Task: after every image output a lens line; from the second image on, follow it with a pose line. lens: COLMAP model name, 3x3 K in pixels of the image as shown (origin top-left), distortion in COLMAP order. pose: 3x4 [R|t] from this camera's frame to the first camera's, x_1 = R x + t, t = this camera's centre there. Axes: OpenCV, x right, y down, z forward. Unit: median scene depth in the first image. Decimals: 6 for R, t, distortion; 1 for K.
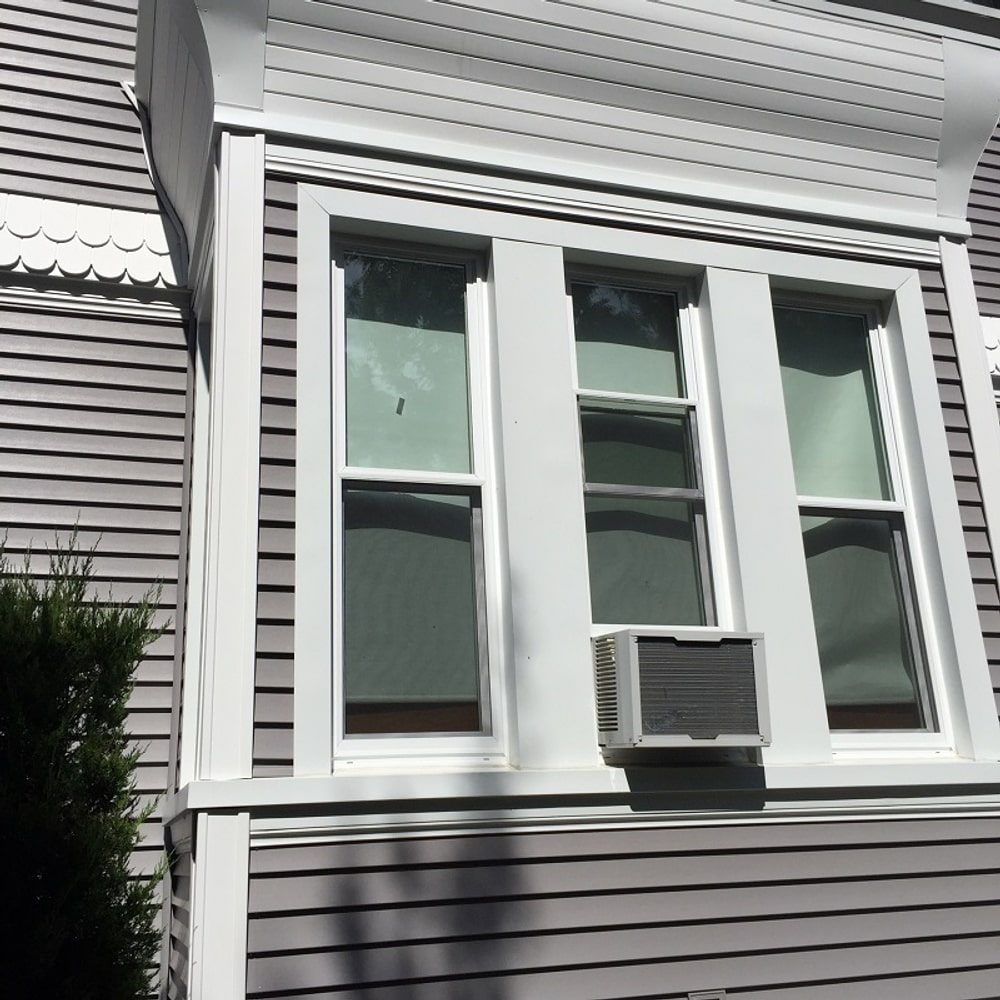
lens RADIAL K [[1089.5, 0, 500.0], [0, 1089.5, 500.0], [0, 0, 1]] dist [0.008566, 0.008446]
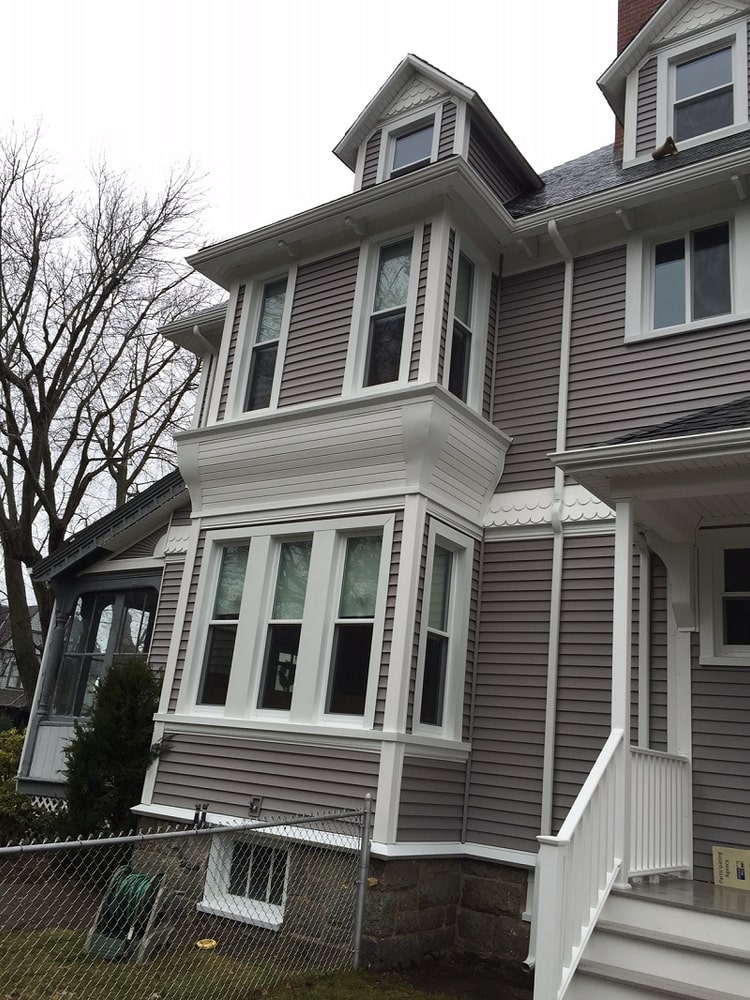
lens RADIAL K [[855.4, 0, 375.0], [0, 855.4, 500.0], [0, 0, 1]] dist [0.000767, 0.000790]
pose [[0.591727, -0.141703, -0.793587, 1.932483], [0.107353, 0.989513, -0.096641, -0.077649], [0.798958, -0.028009, 0.600734, -0.107789]]
